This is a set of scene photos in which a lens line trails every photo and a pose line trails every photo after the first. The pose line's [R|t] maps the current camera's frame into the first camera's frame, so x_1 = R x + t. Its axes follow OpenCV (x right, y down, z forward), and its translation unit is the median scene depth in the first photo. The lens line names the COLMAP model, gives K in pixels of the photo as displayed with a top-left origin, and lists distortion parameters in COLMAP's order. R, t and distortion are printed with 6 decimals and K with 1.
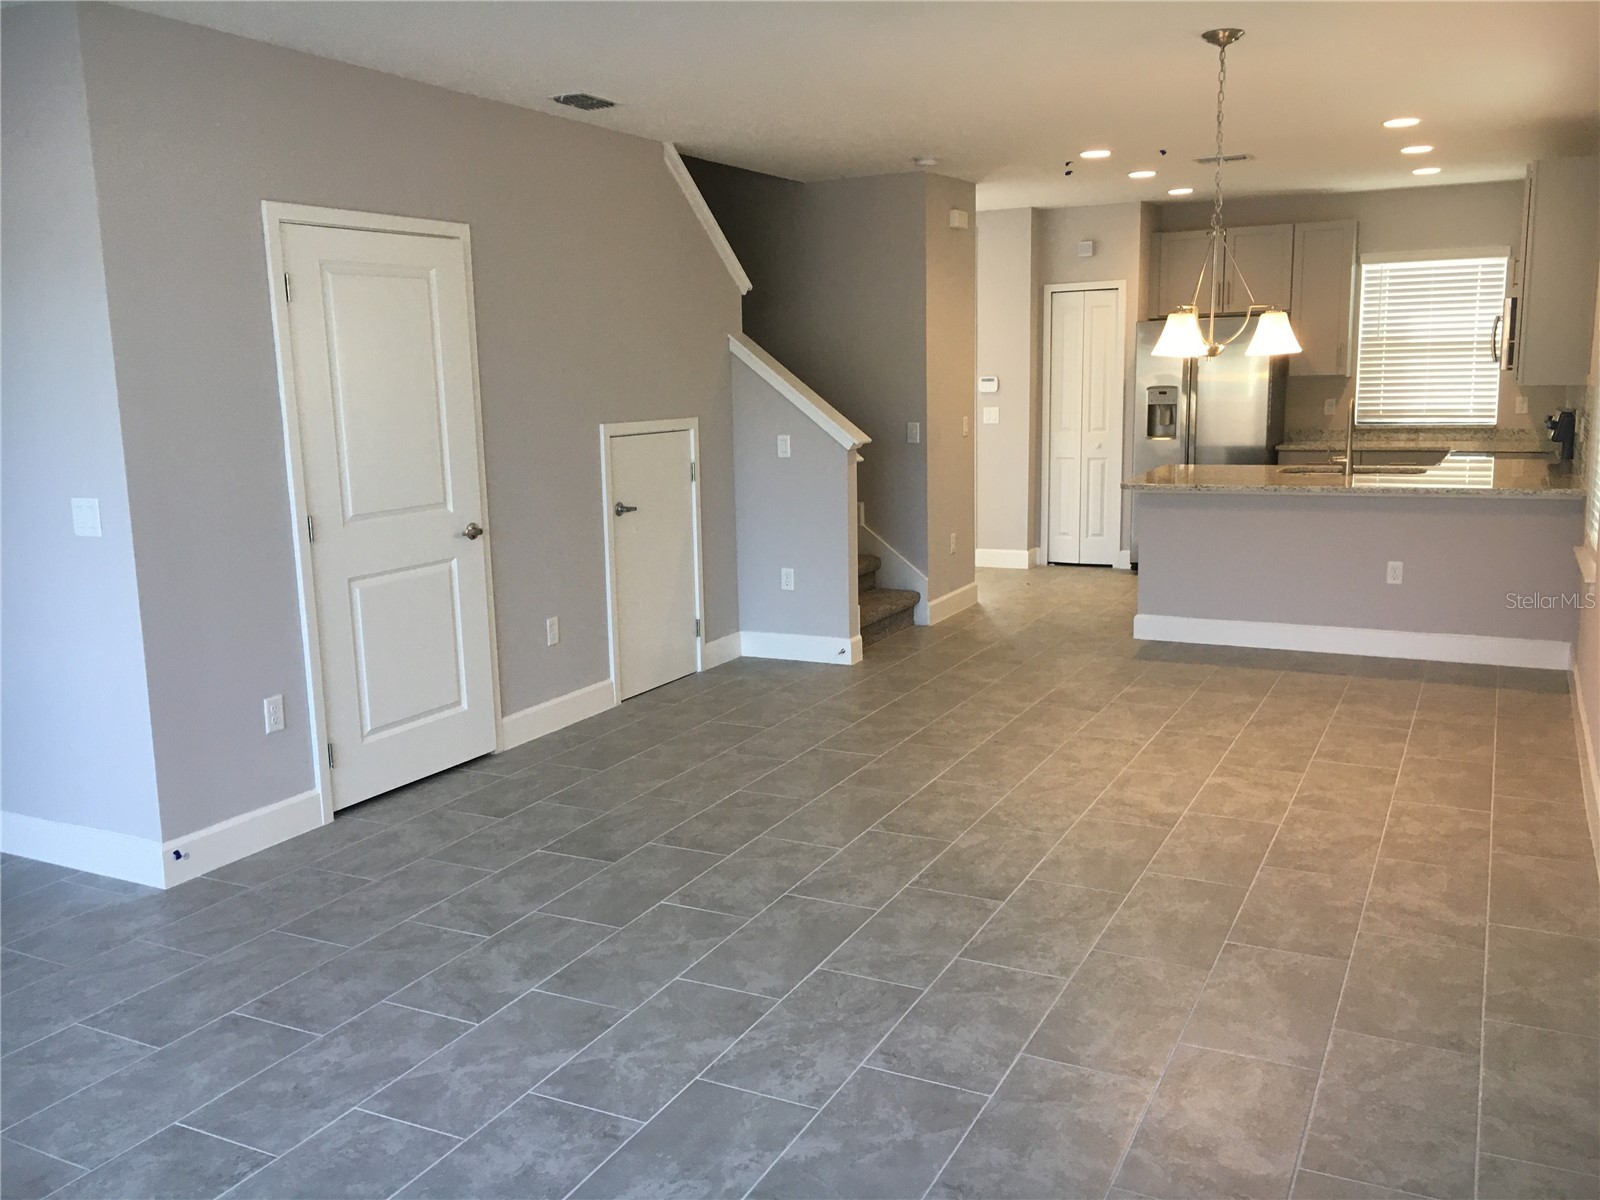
lens RADIAL K [[1360.6, 0, 788.1], [0, 1360.6, 605.6], [0, 0, 1]] dist [0.088966, -0.121554]
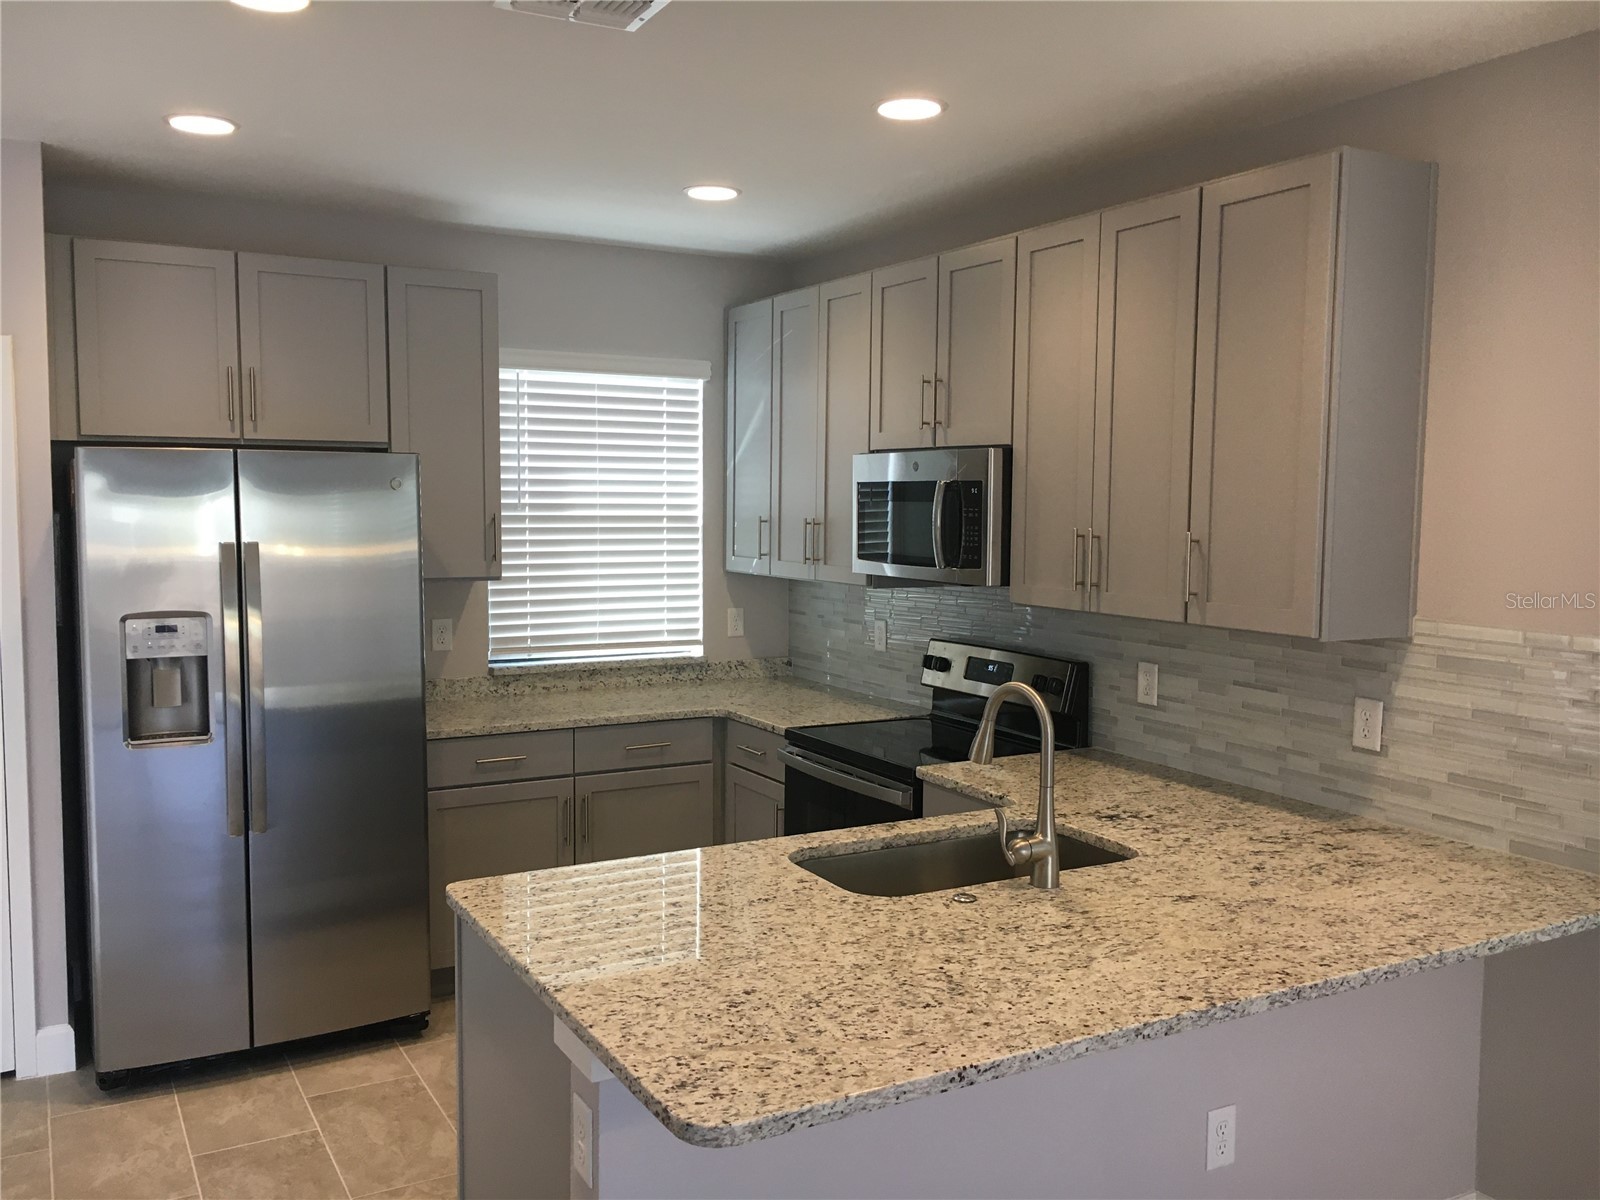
lens RADIAL K [[1360.6, 0, 788.1], [0, 1360.6, 605.6], [0, 0, 1]] dist [0.088966, -0.121554]
pose [[0.552377, -0.040898, 0.832590, 0.069677], [0.126074, 0.991405, -0.034944, -0.201781], [-0.824005, 0.124270, 0.552786, 1.019586]]
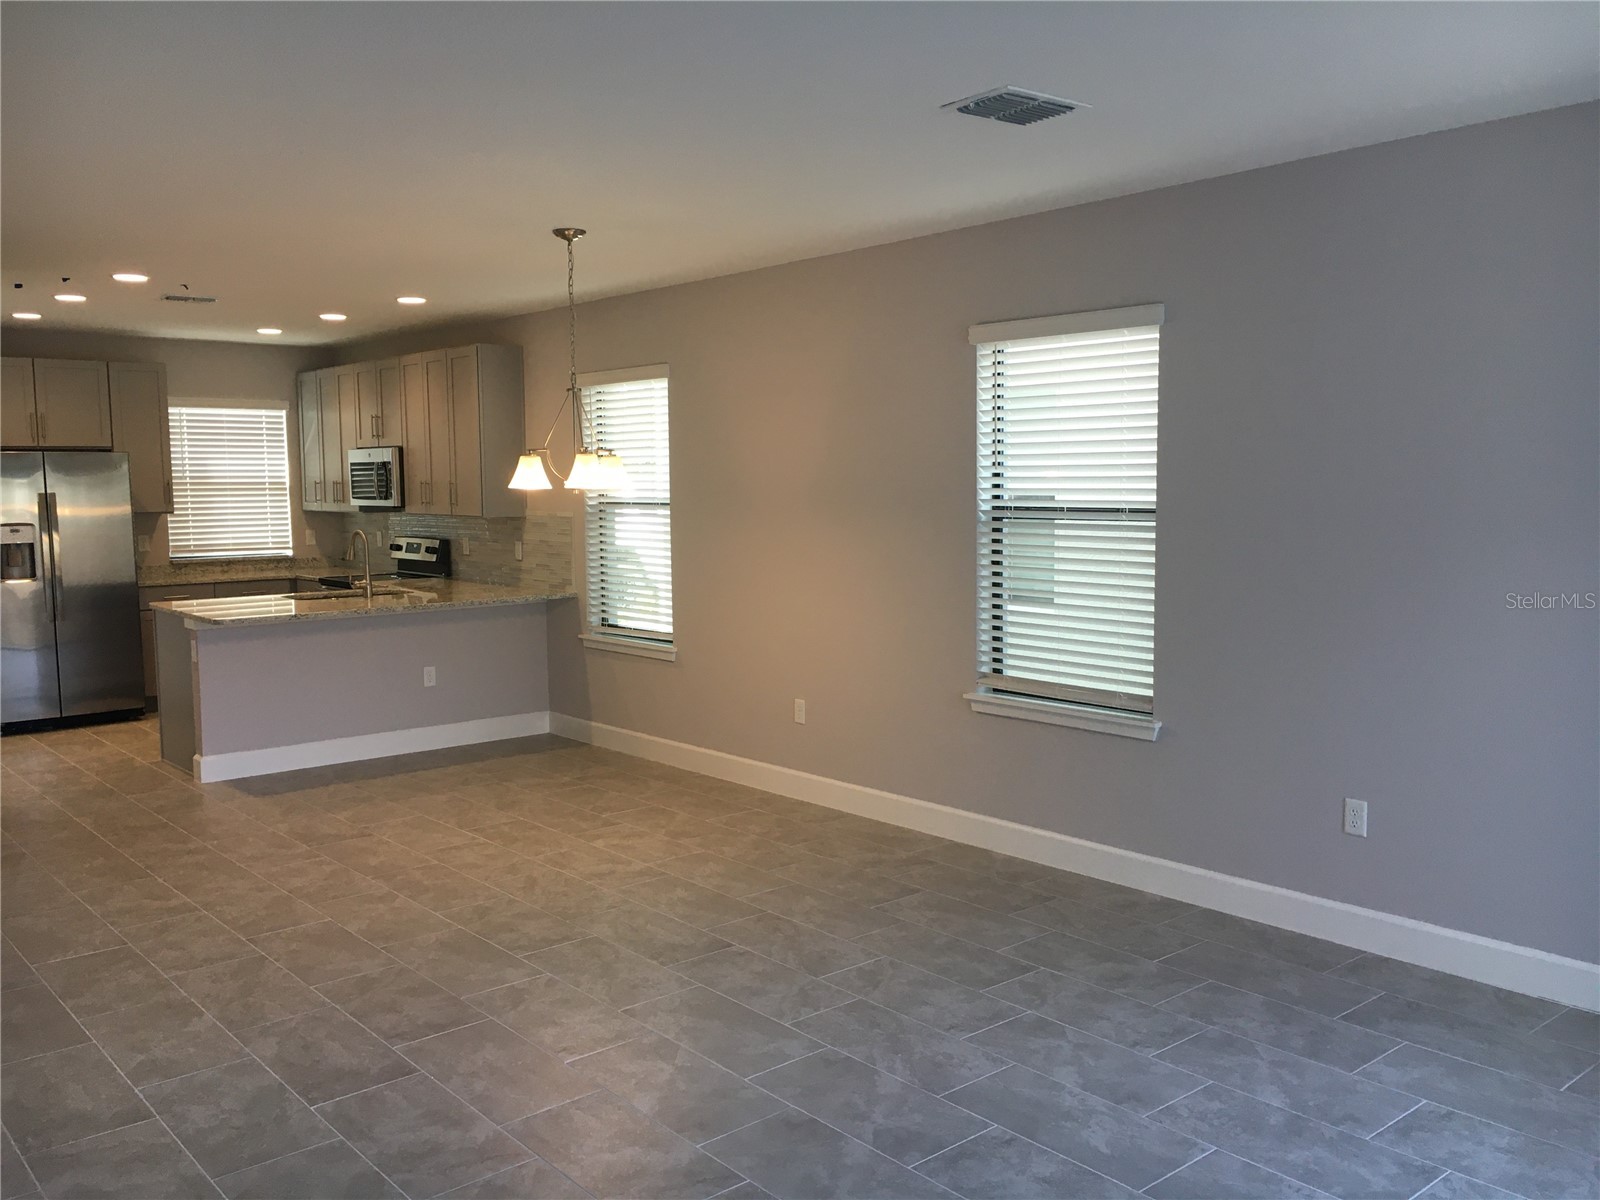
lens RADIAL K [[1360.6, 0, 788.1], [0, 1360.6, 605.6], [0, 0, 1]] dist [0.088966, -0.121554]
pose [[0.383432, -0.068018, 0.921061, -0.595358], [0.162718, 0.986659, 0.005123, -0.046727], [-0.909122, 0.147909, 0.389384, 0.310826]]
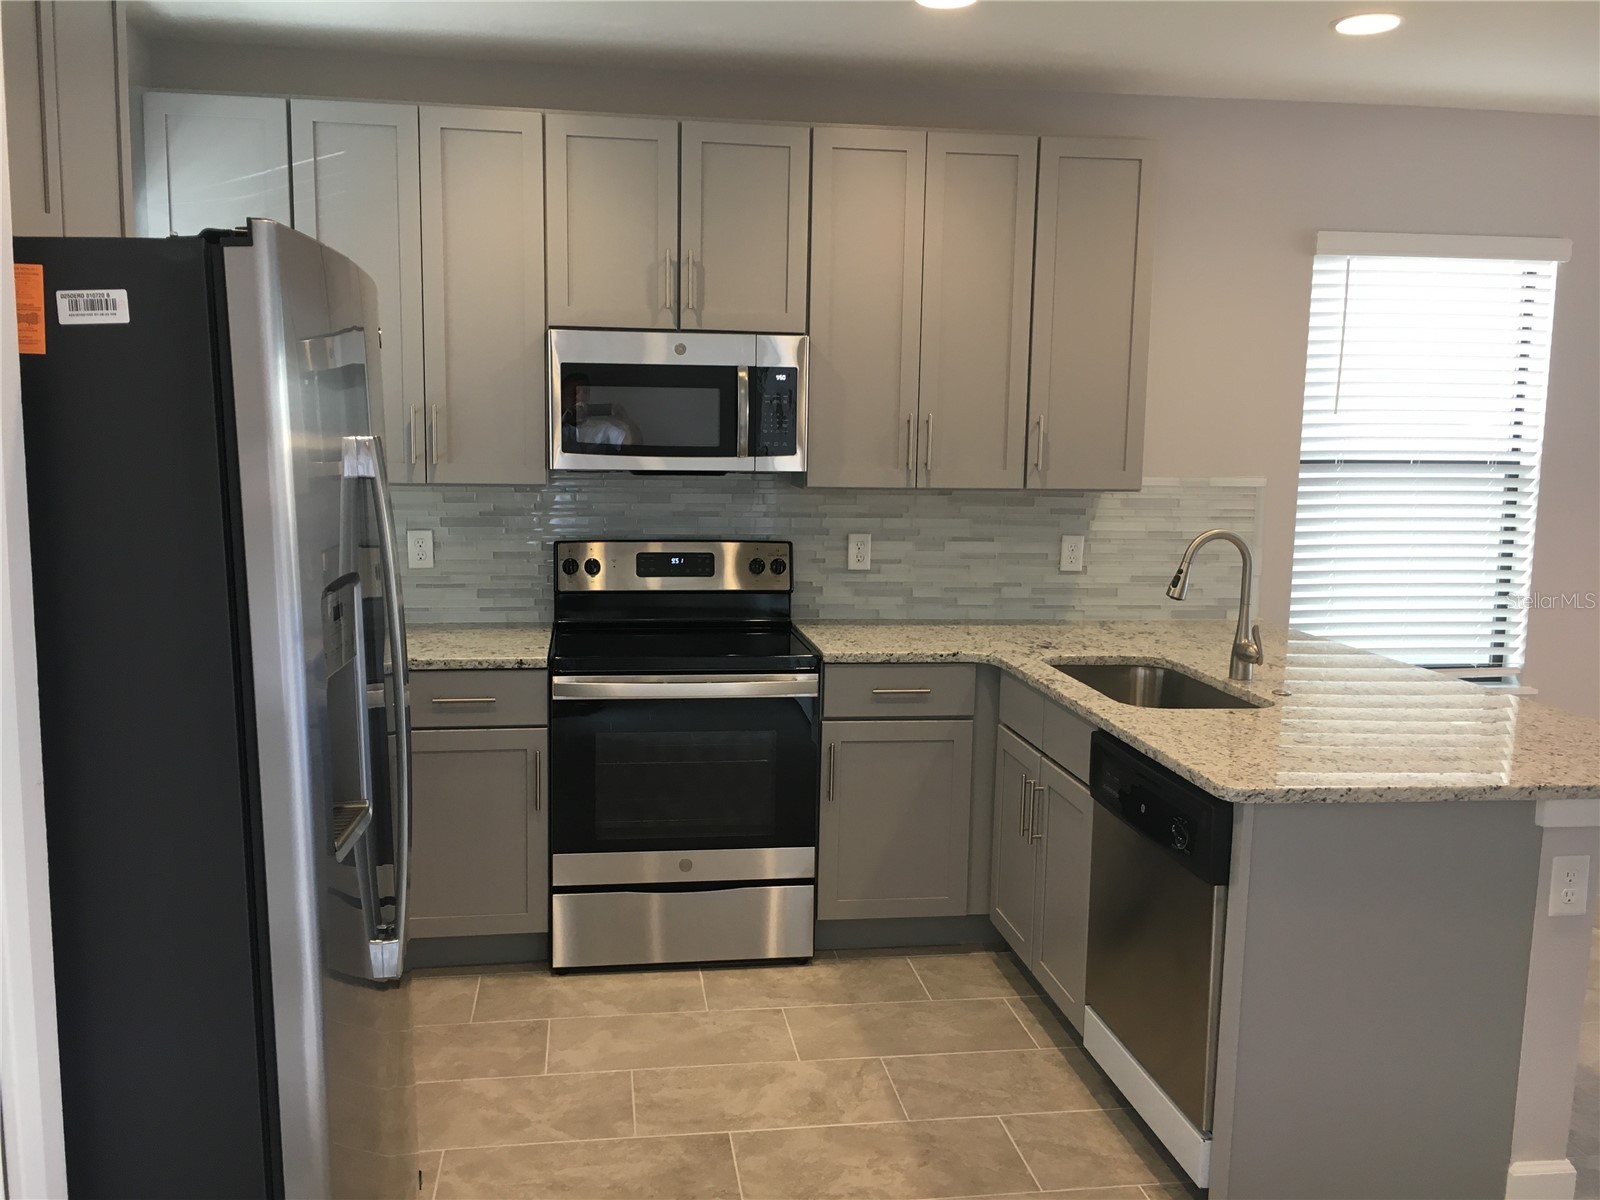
lens RADIAL K [[1360.6, 0, 788.1], [0, 1360.6, 605.6], [0, 0, 1]] dist [0.088966, -0.121554]
pose [[-0.576072, -0.093765, 0.812003, 0.119870], [0.143233, 0.966449, 0.213216, -0.302356], [-0.804752, 0.239133, -0.543314, 1.687714]]
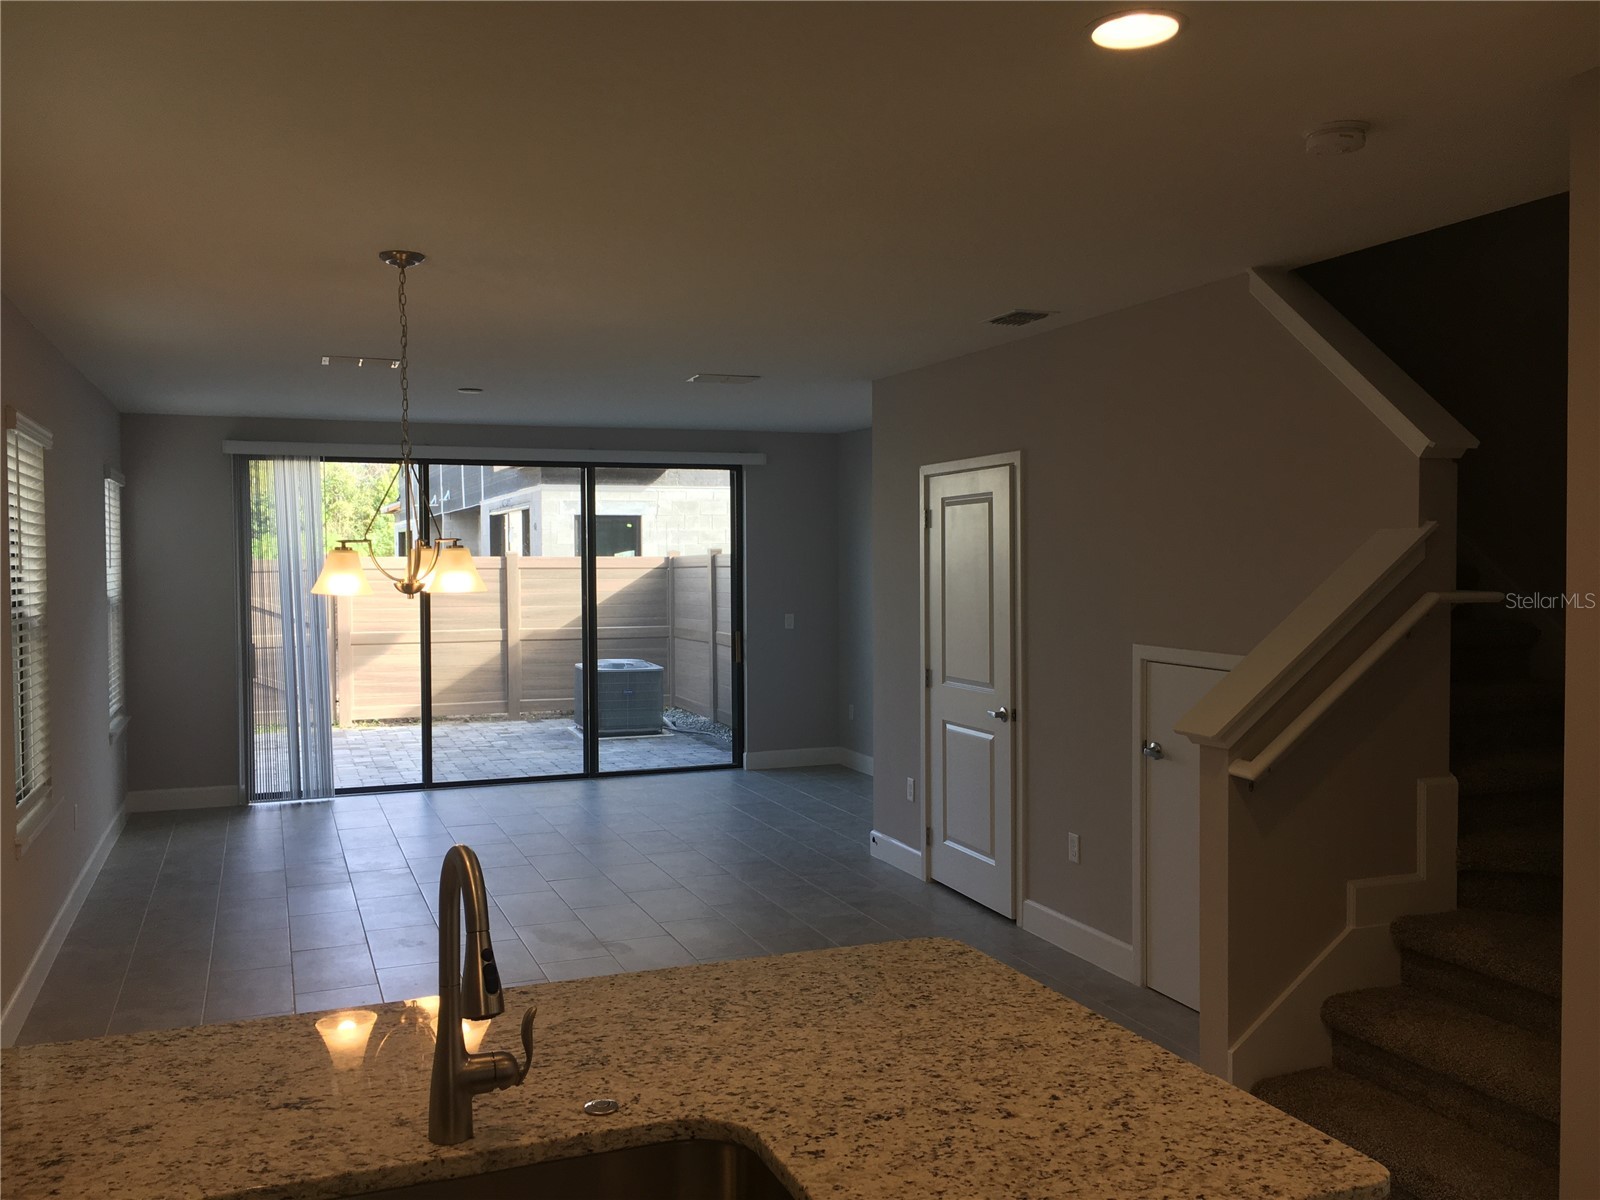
lens RADIAL K [[1360.6, 0, 788.1], [0, 1360.6, 605.6], [0, 0, 1]] dist [0.088966, -0.121554]
pose [[-0.664225, 0.056001, -0.745432, 0.664754], [-0.107465, 0.979678, 0.169357, -0.288186], [0.739768, 0.192599, -0.644709, 1.441552]]
